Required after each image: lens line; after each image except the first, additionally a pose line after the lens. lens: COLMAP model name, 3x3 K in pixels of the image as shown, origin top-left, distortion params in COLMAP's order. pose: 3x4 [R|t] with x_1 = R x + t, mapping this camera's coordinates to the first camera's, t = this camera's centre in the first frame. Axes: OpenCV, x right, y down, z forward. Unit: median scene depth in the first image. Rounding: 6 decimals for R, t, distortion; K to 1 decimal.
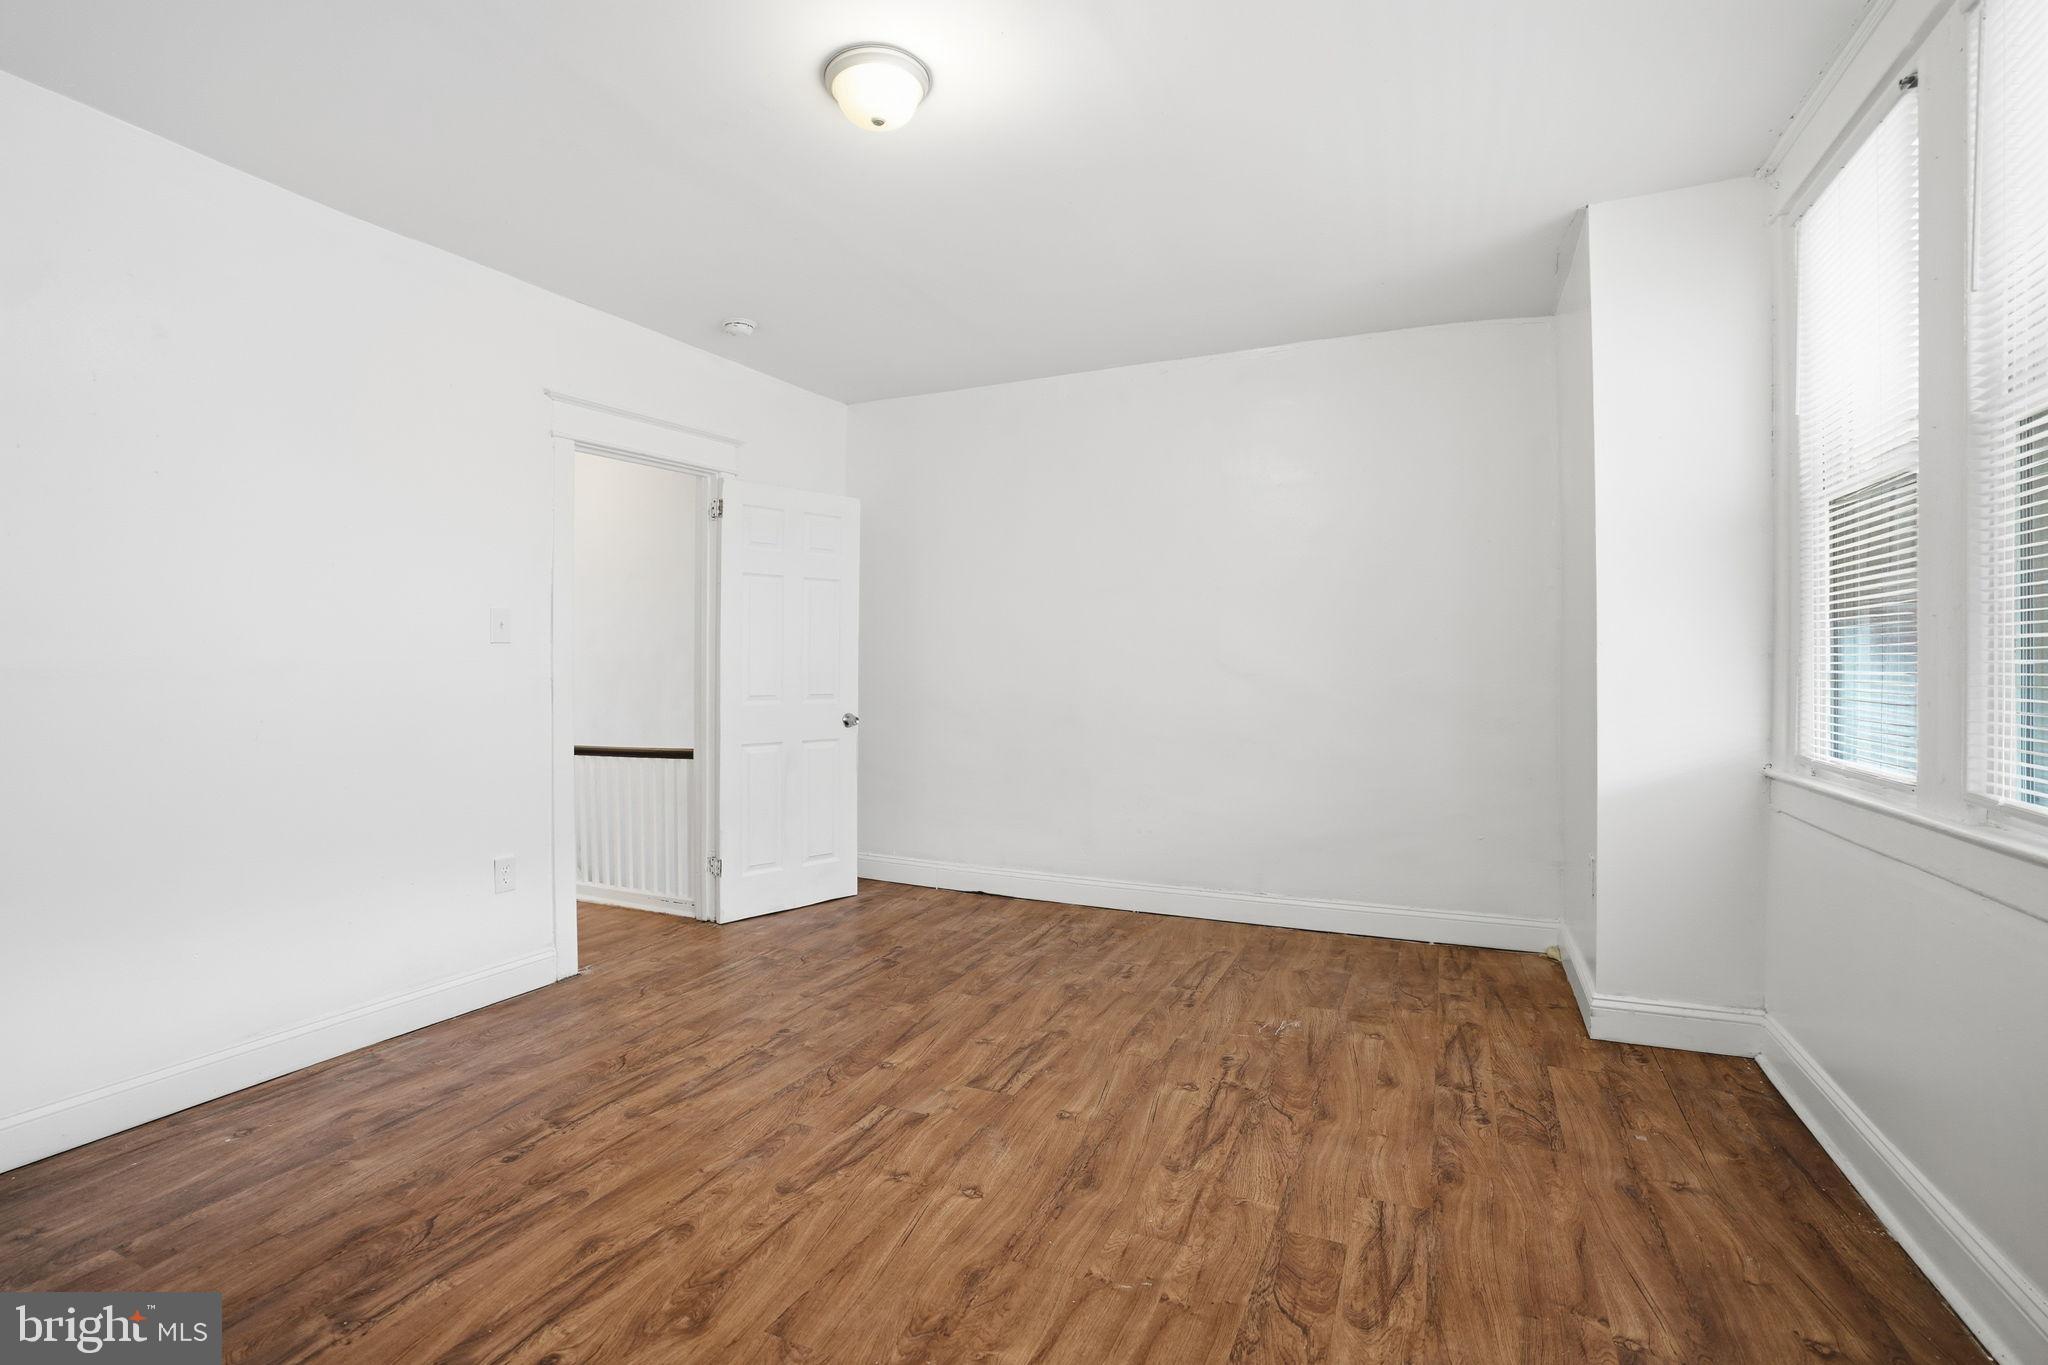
lens RADIAL K [[946.3, 0, 1030.6], [0, 946.3, 665.8], [0, 0, 1]] dist [-0.049518, 0.020705]
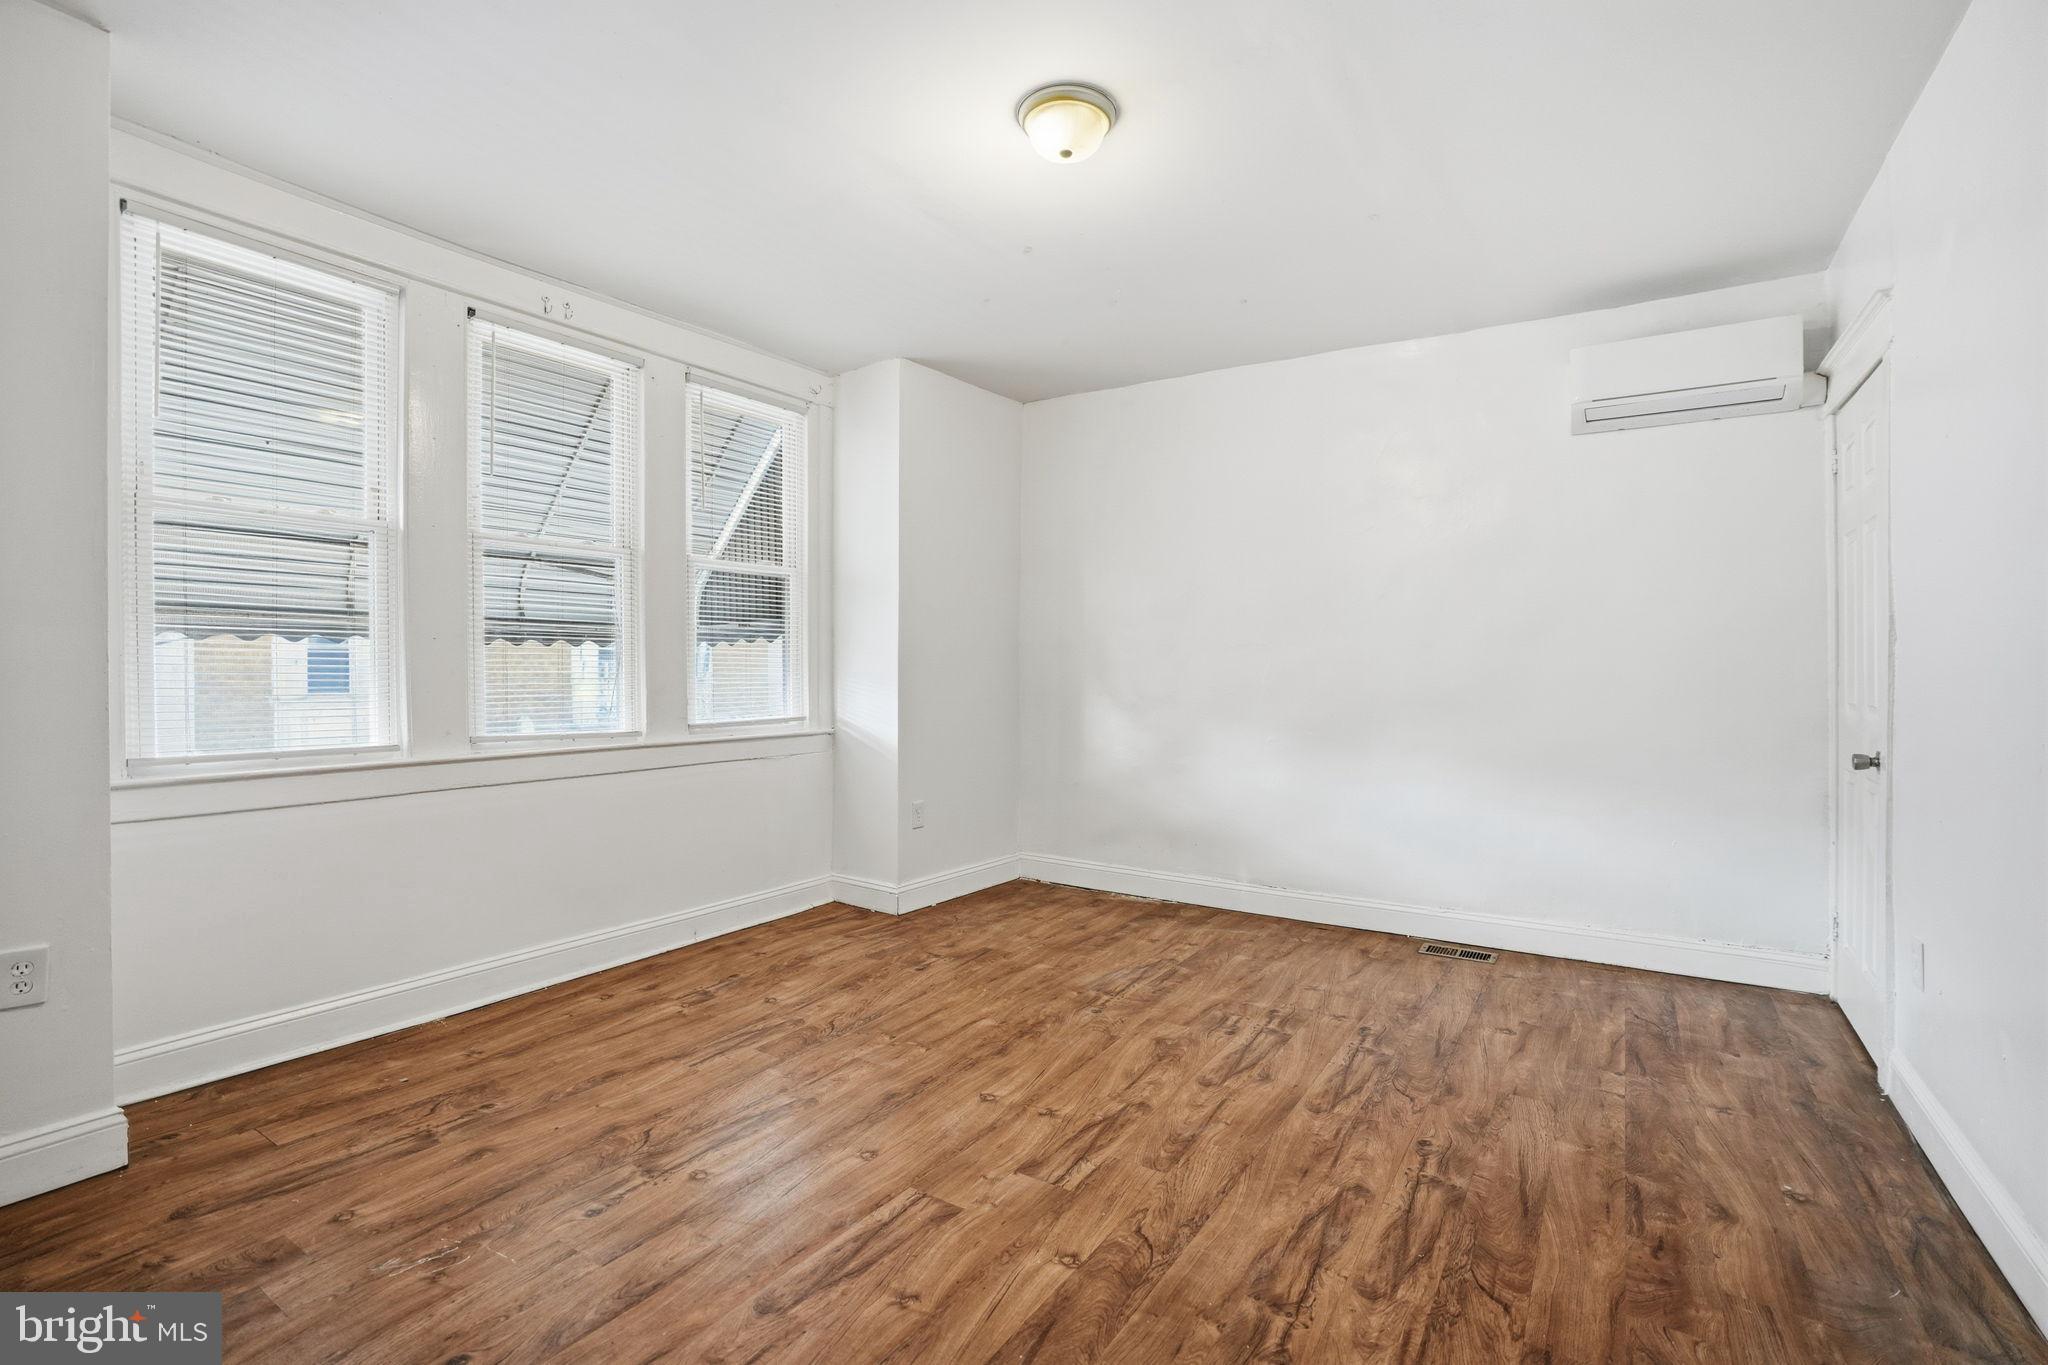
lens RADIAL K [[946.3, 0, 1030.6], [0, 946.3, 665.8], [0, 0, 1]] dist [-0.049518, 0.020705]
pose [[-0.989038, 0.003407, 0.147624, -0.265426], [0.001874, 0.999943, -0.010523, 0.012496], [-0.147651, -0.010131, -0.988988, 1.951179]]
